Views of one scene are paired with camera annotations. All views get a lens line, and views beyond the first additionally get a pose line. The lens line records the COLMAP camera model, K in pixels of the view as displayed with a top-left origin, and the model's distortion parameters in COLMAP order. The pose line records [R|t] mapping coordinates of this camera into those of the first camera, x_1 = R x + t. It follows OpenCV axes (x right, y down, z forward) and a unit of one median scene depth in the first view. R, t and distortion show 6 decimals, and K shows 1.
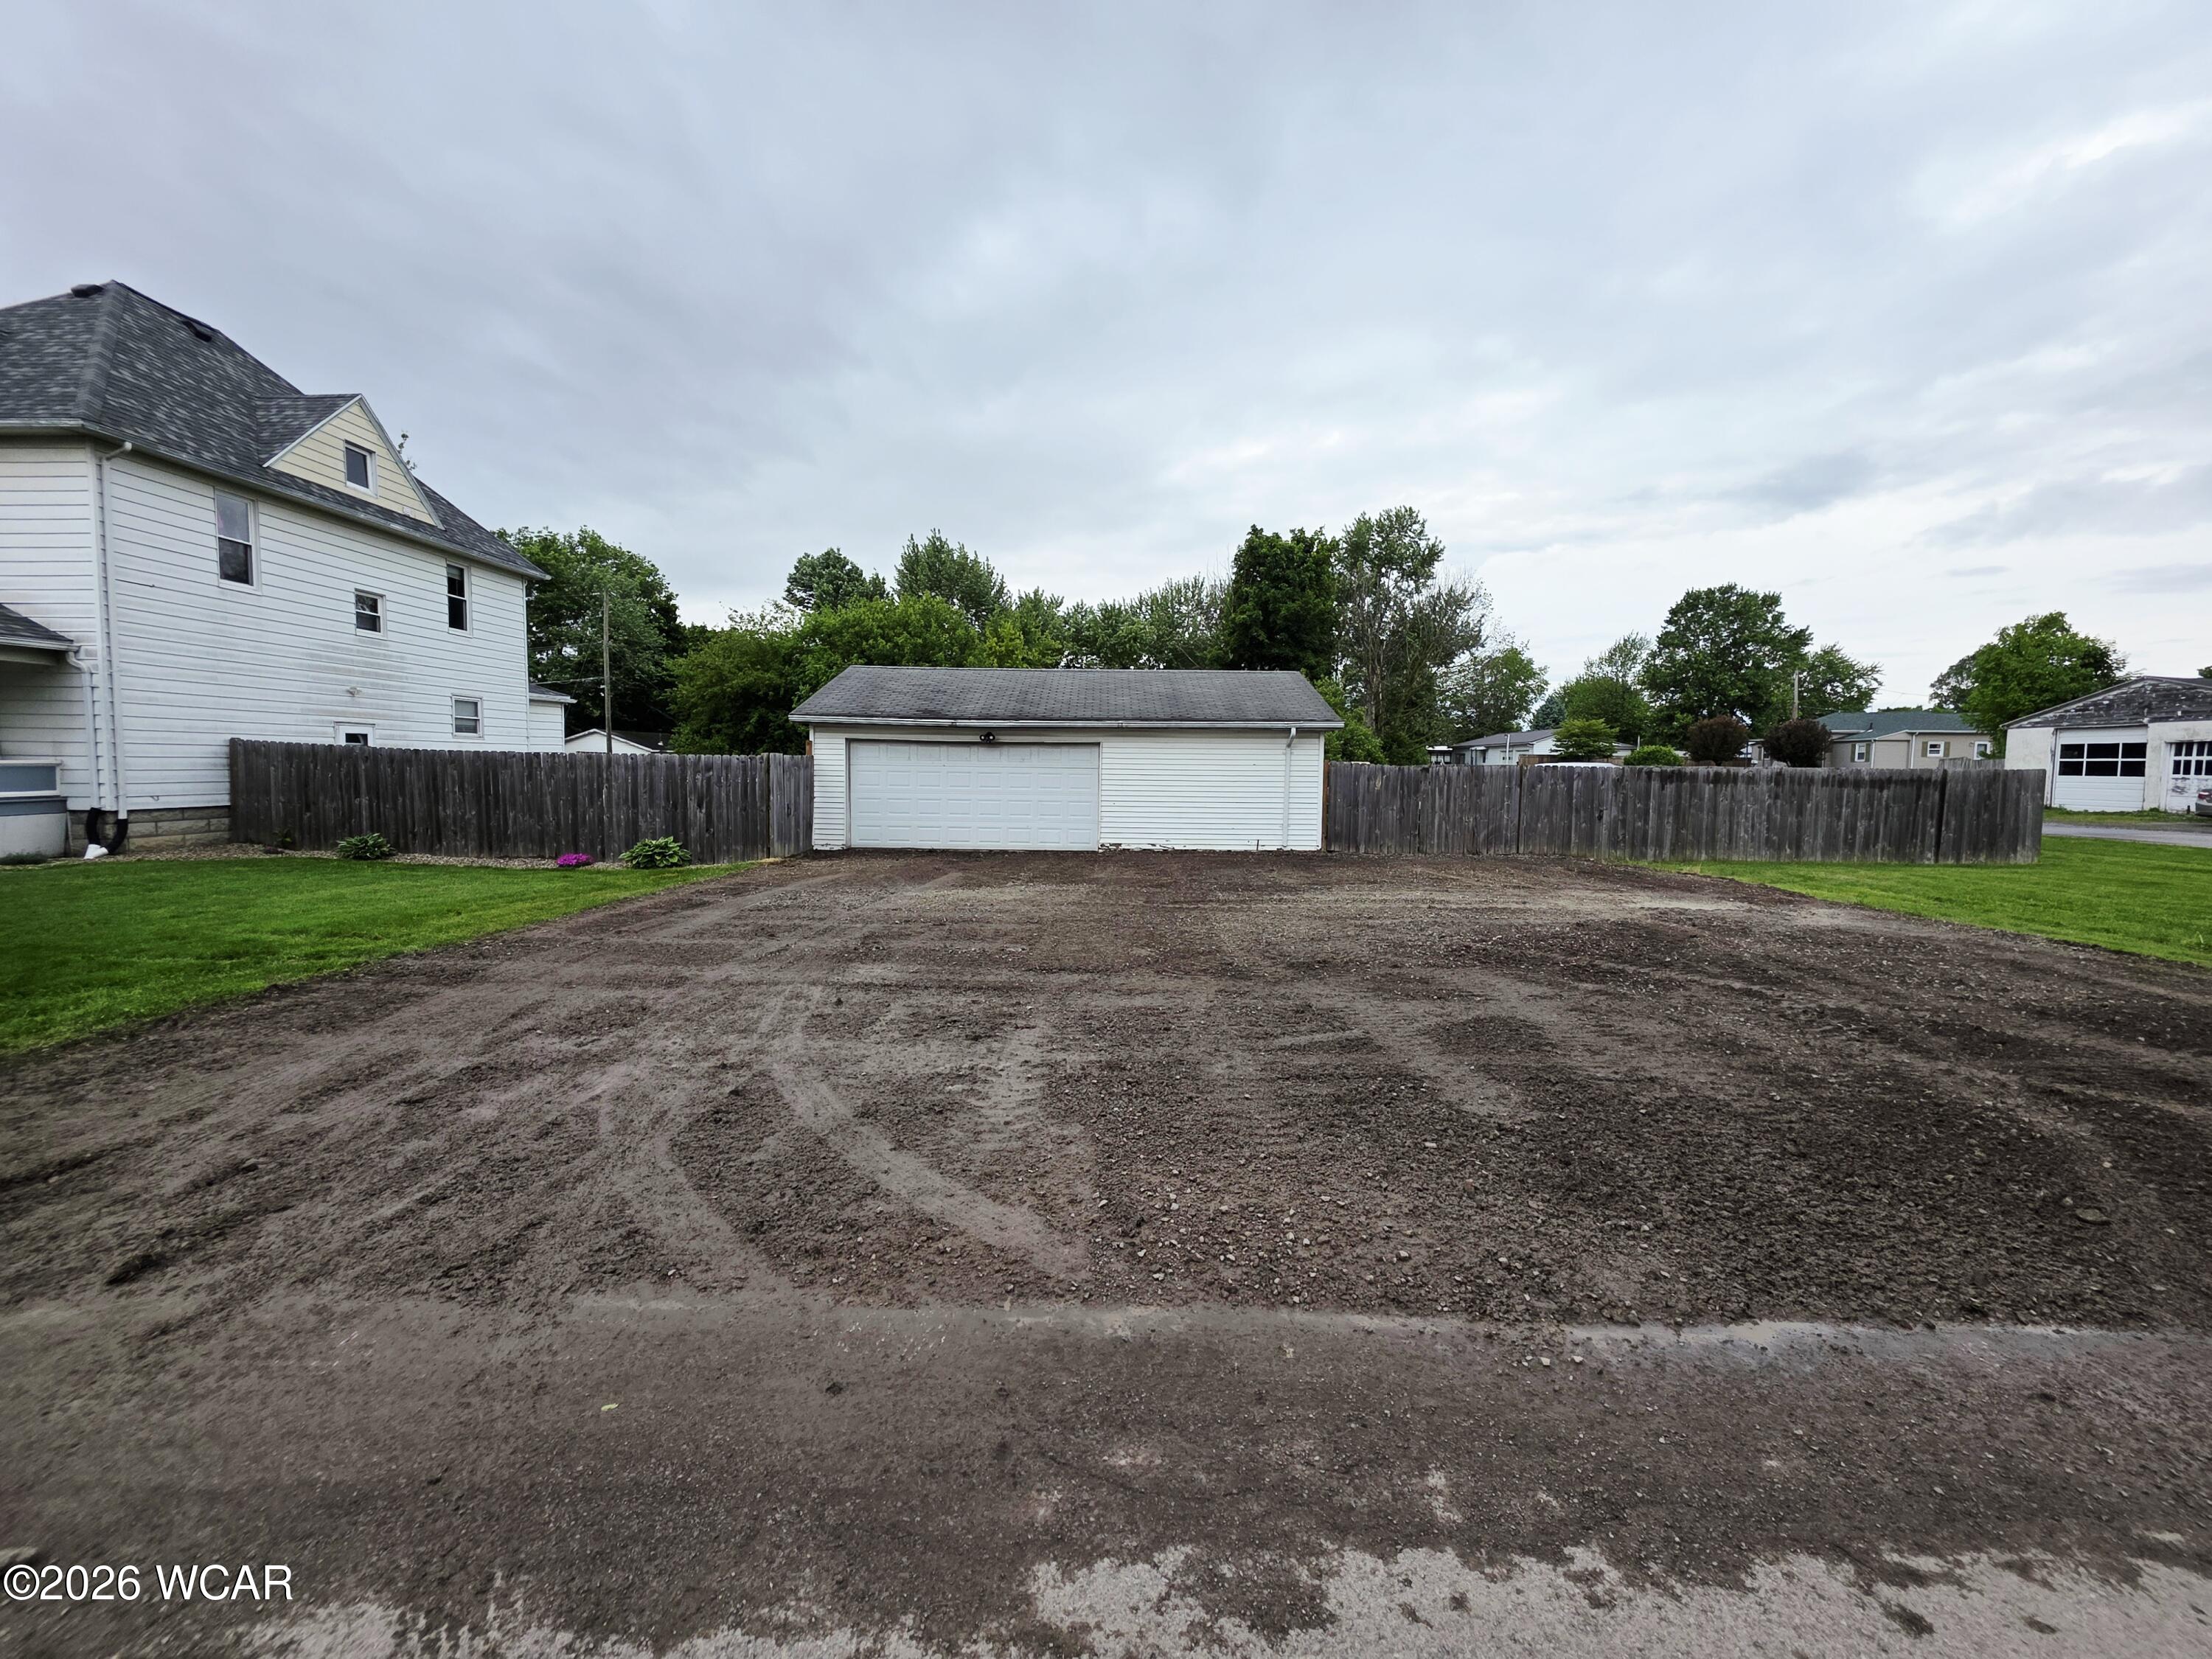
lens RADIAL K [[884.3, 0, 1110.9], [0, 884.3, 815.1], [0, 0, 1]] dist [0.001126, 0.000031]
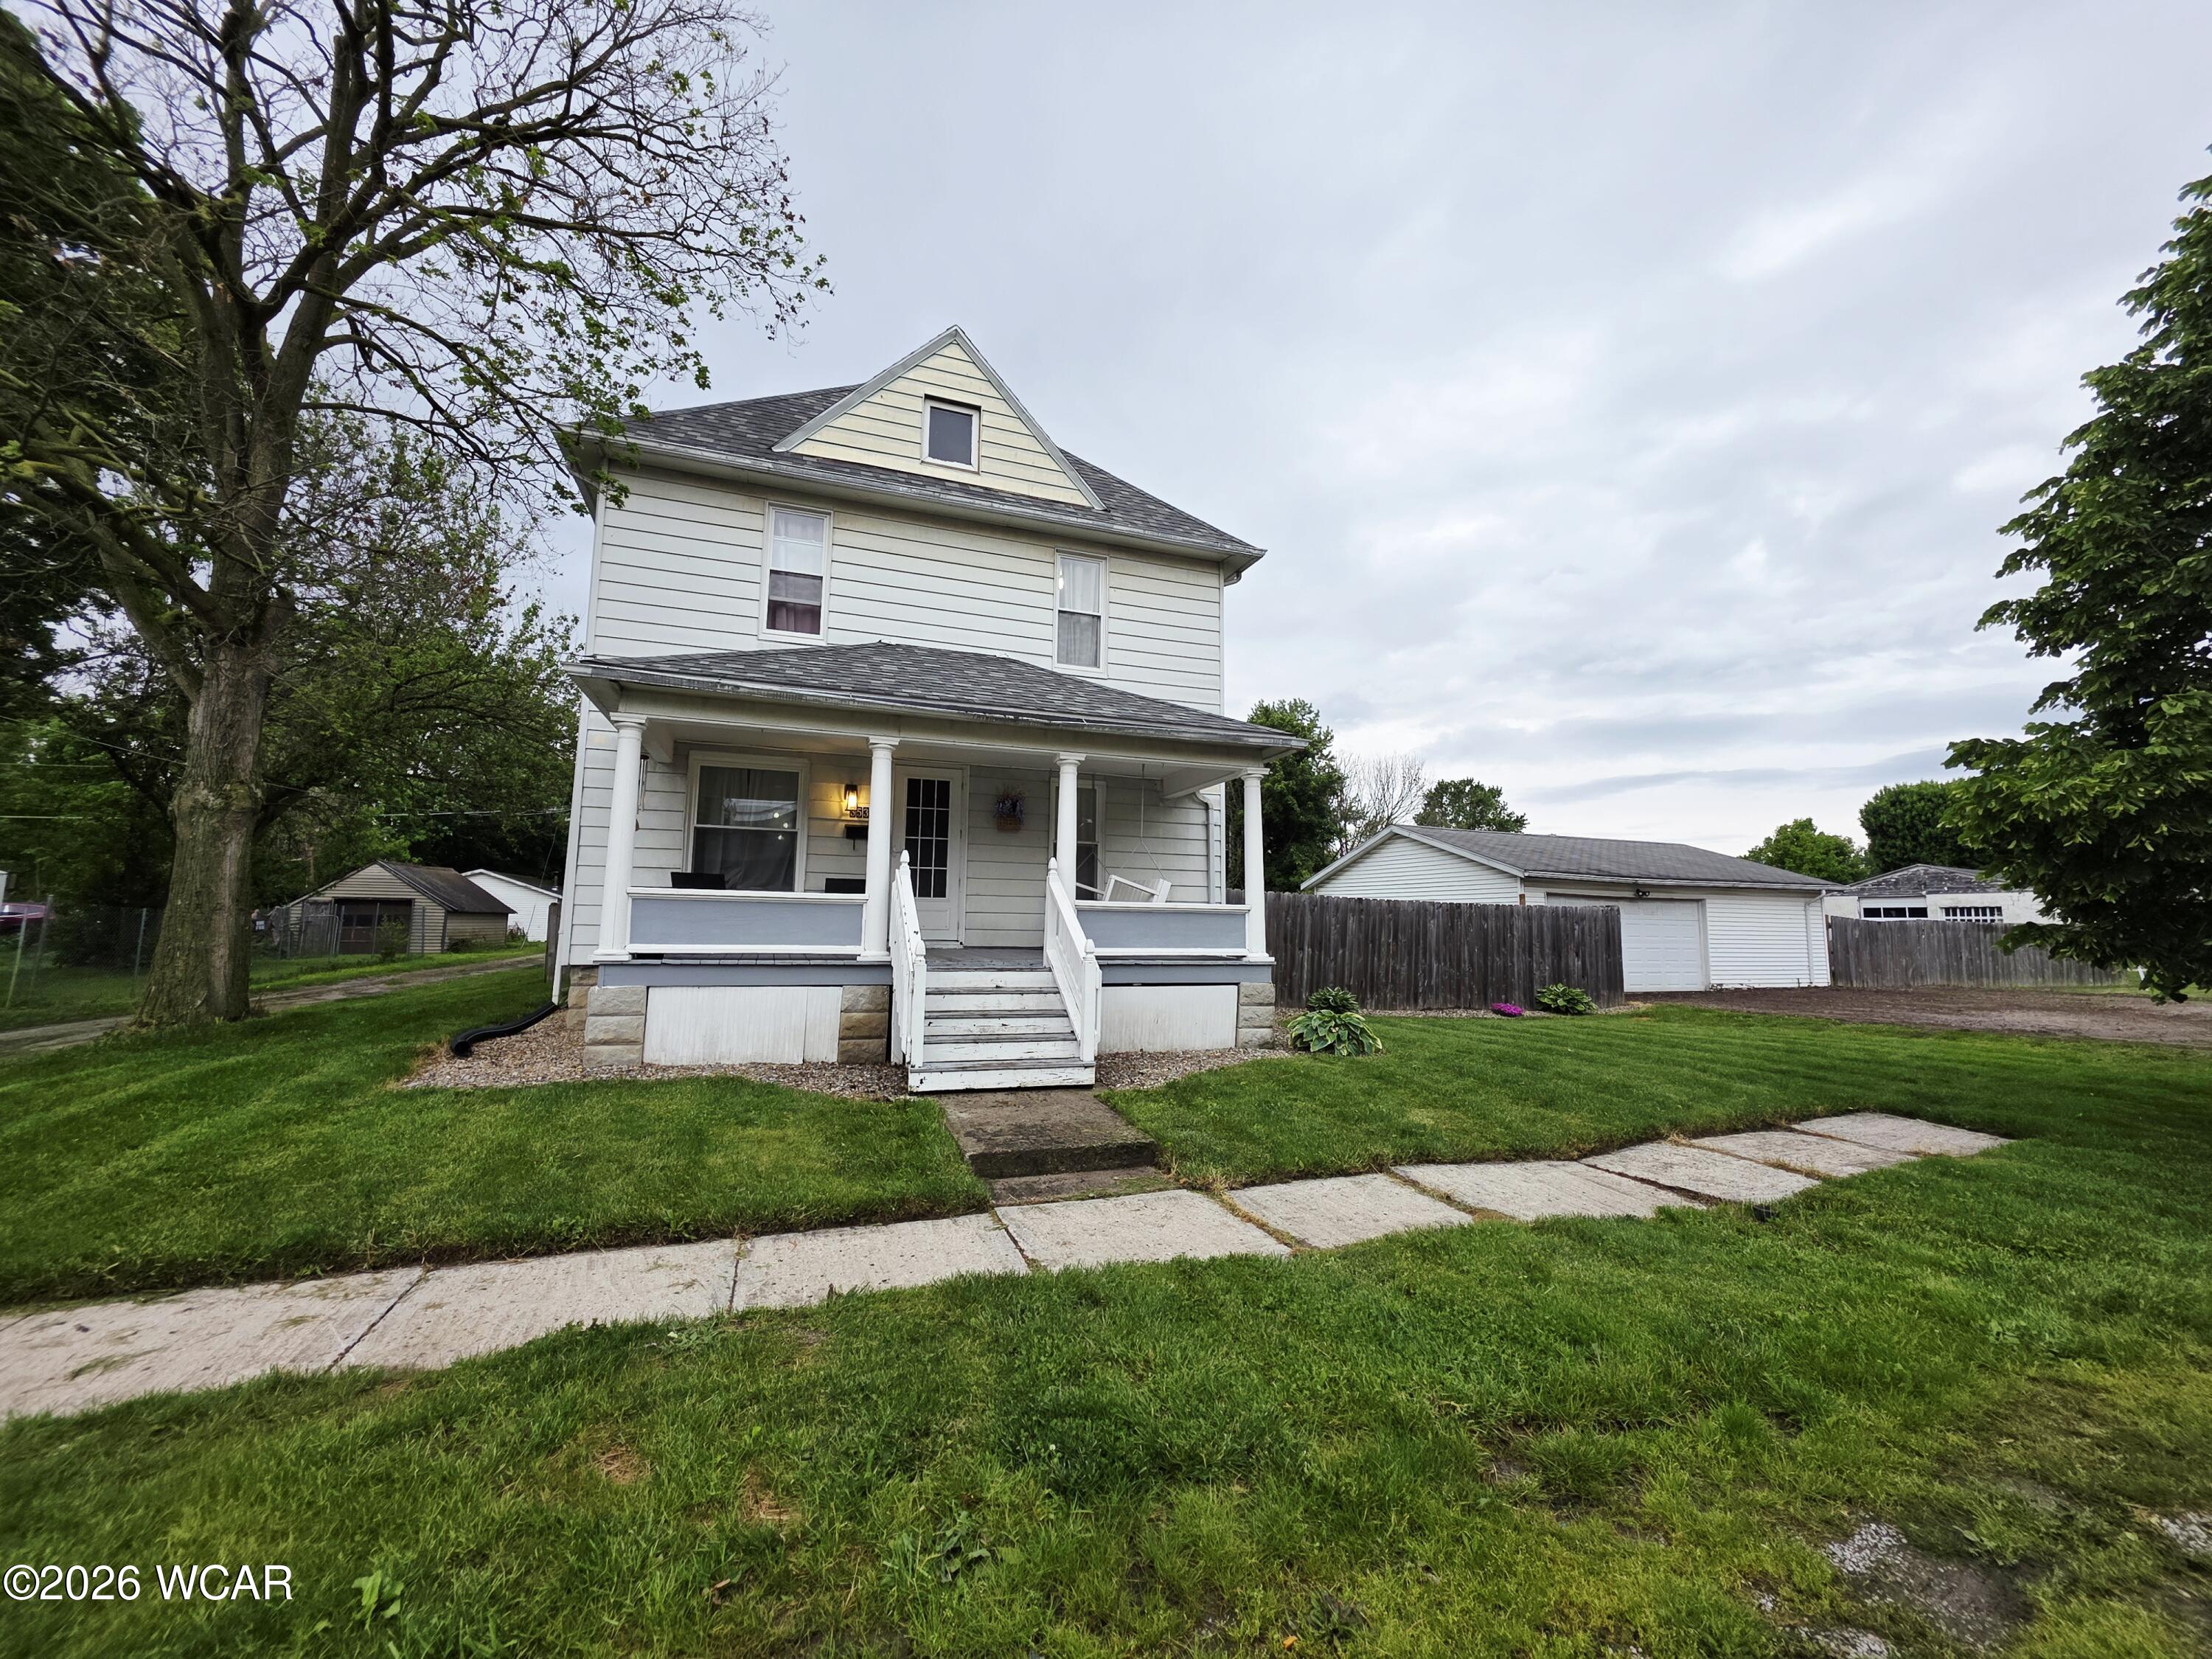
lens RADIAL K [[884.3, 0, 1104.9], [0, 884.3, 819.3], [0, 0, 1]] dist [0.001126, 0.000031]
pose [[0.930980, 0.045085, 0.362276, -1.221777], [0.016888, 0.985964, -0.166100, -0.003128], [-0.364680, 0.160754, 0.917151, 0.170569]]
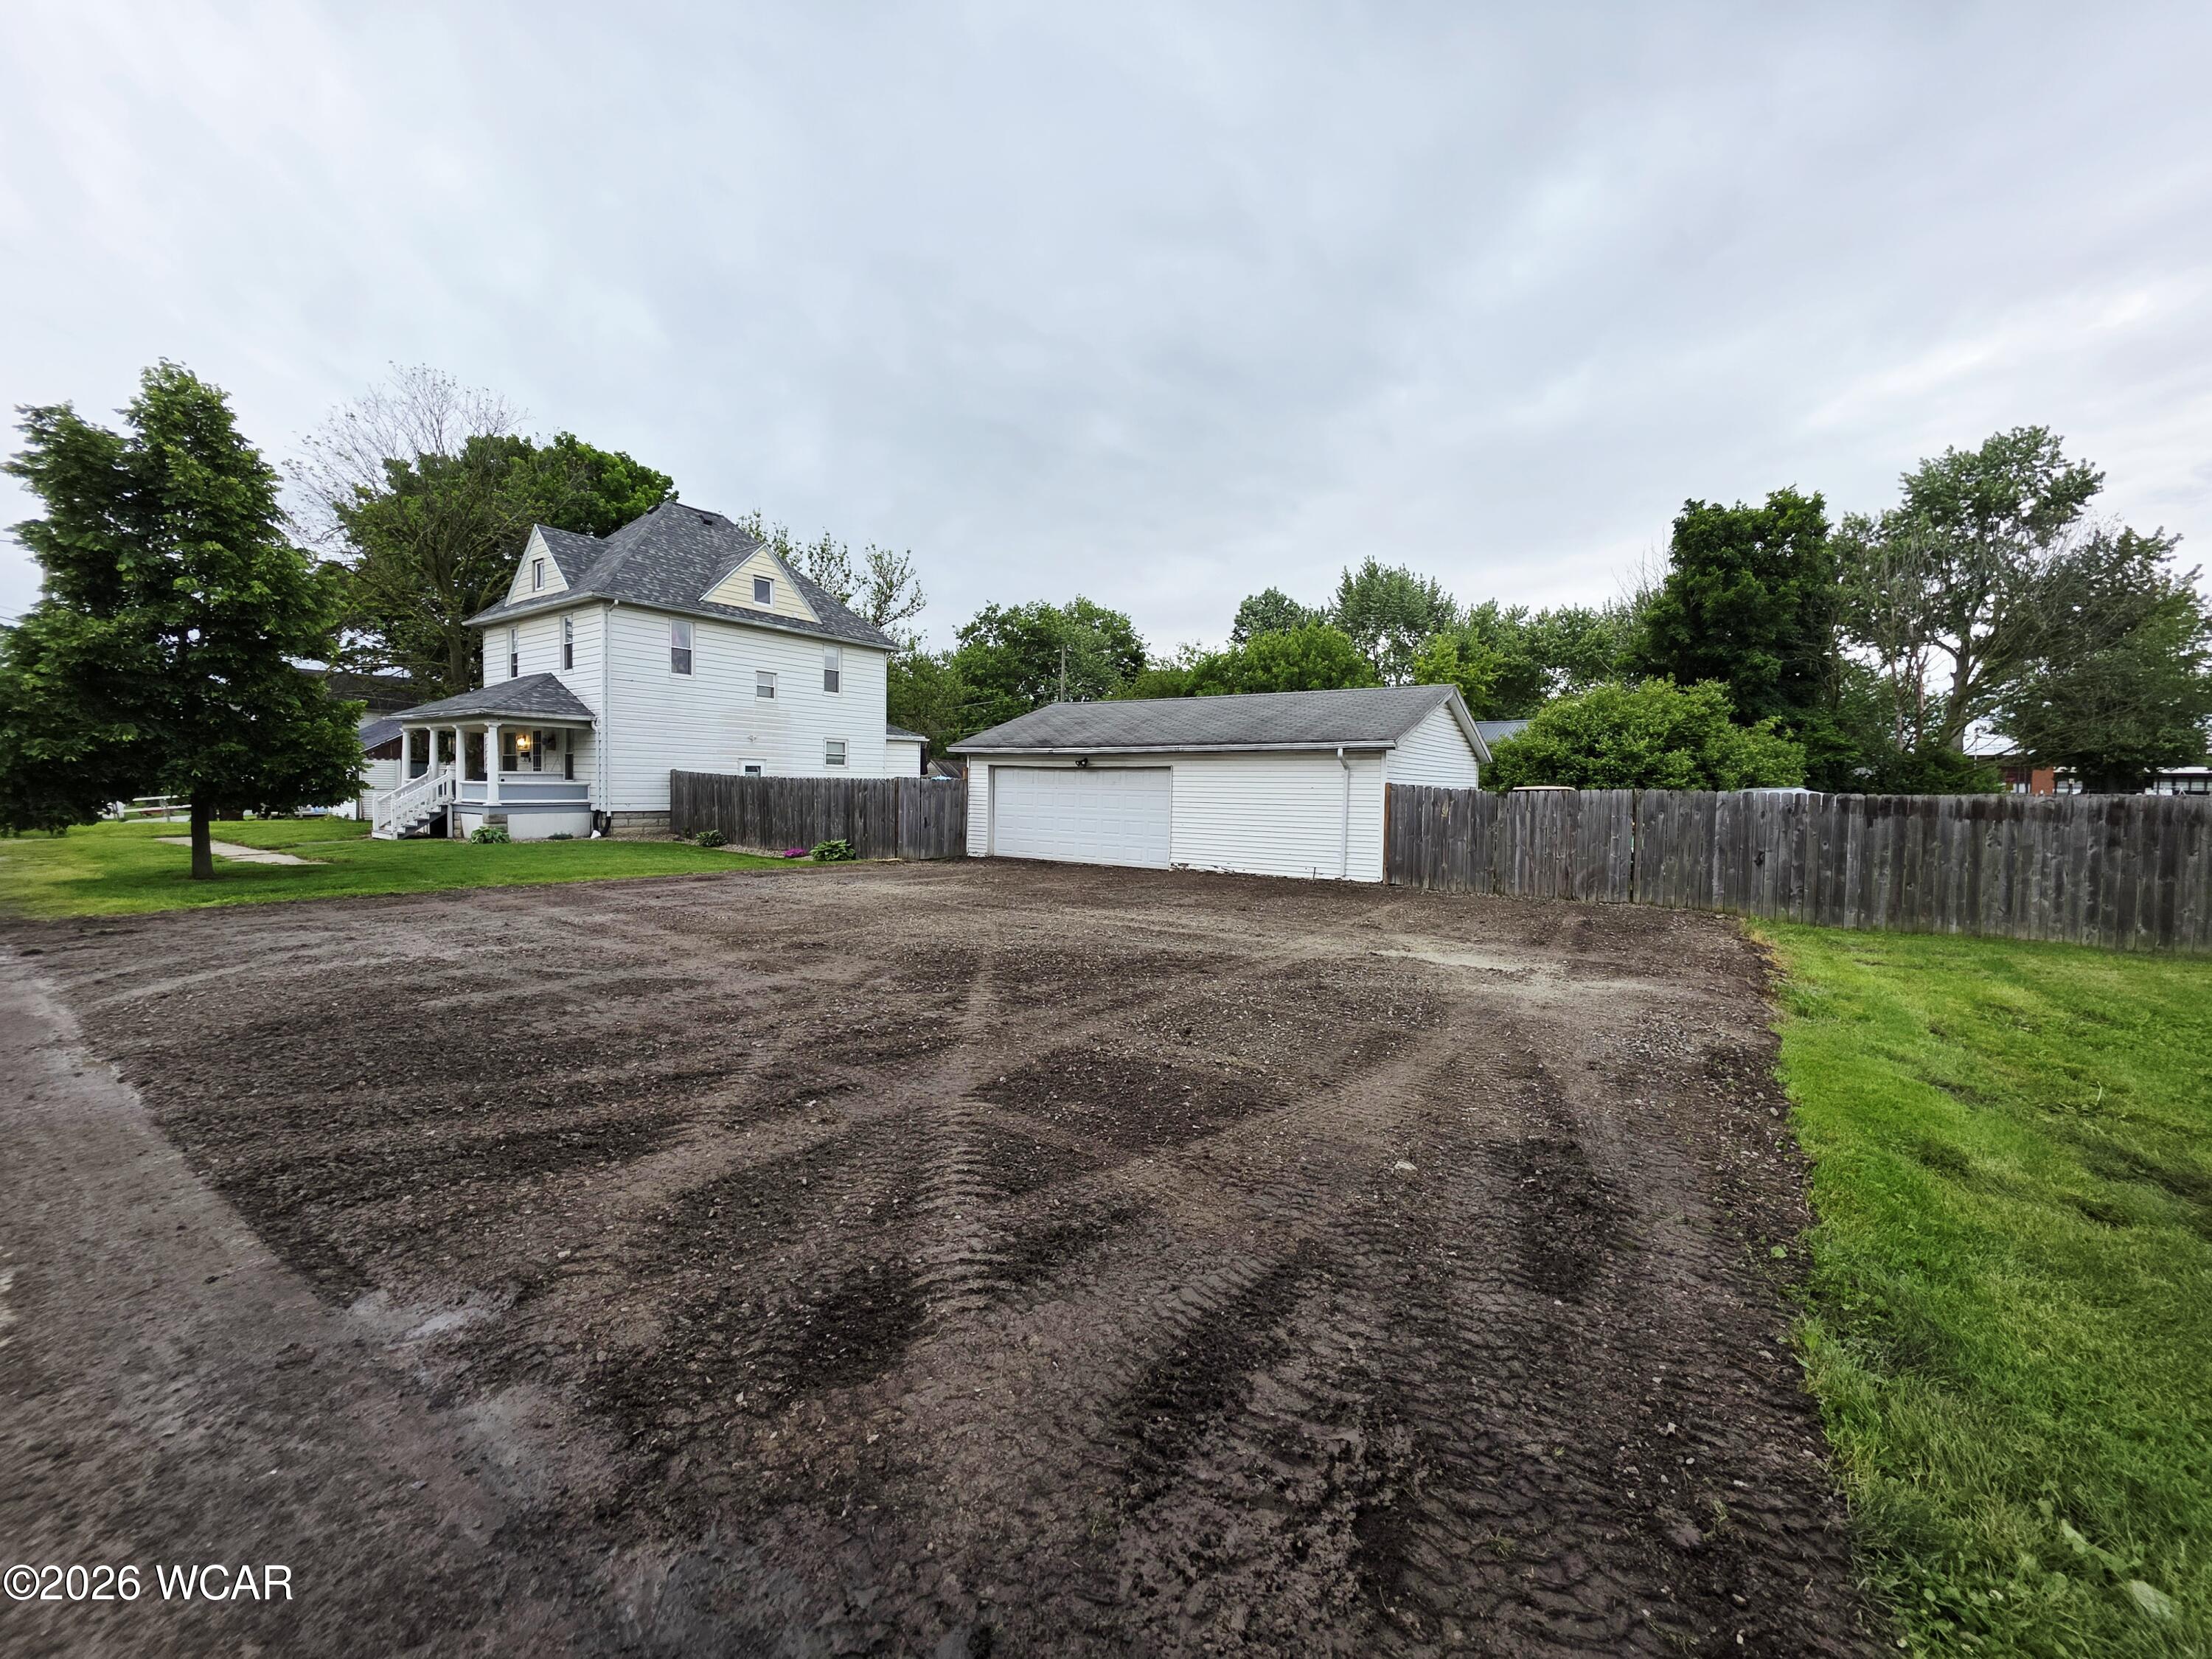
lens RADIAL K [[884.3, 0, 1104.9], [0, 884.3, 824.6], [0, 0, 1]] dist [0.001126, 0.000031]
pose [[0.825073, 0.026336, -0.564412, 0.515104], [-0.038310, 0.999222, -0.009378, -0.000466], [0.563726, 0.029360, 0.825440, 0.093395]]
